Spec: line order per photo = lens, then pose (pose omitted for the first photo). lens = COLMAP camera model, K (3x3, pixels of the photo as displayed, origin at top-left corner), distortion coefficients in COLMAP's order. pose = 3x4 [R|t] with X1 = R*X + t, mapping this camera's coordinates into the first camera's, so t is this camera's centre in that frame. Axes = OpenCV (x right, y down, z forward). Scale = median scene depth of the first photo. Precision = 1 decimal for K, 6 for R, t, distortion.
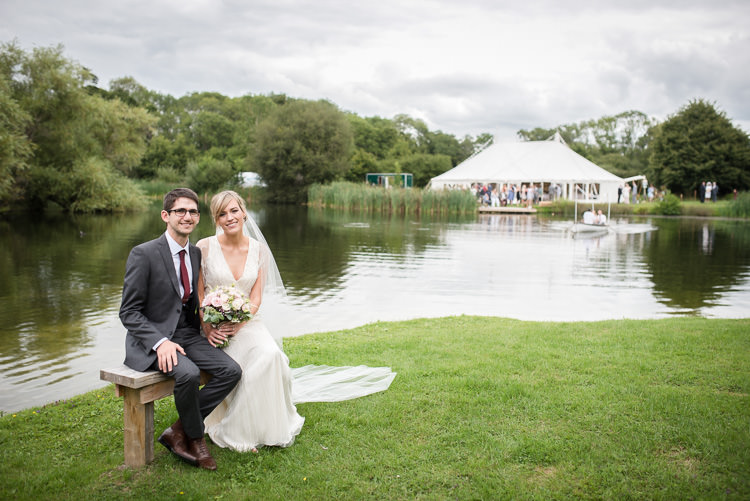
lens RADIAL K [[645.7, 0, 375.0], [0, 645.7, 250.5], [0, 0, 1]] dist [0.010107, 0.006161]
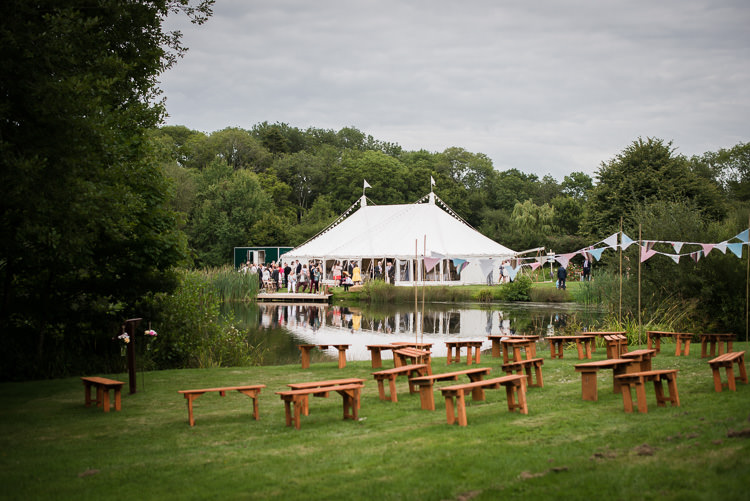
lens RADIAL K [[1072.0, 0, 375.0], [0, 1072.0, 250.5], [0, 0, 1]] dist [-0.171261, -0.035730]
pose [[0.977083, -0.015618, -0.212285, 0.461851], [-0.004660, 0.995496, -0.094690, 0.003835], [0.212808, 0.093509, 0.972609, -0.208836]]
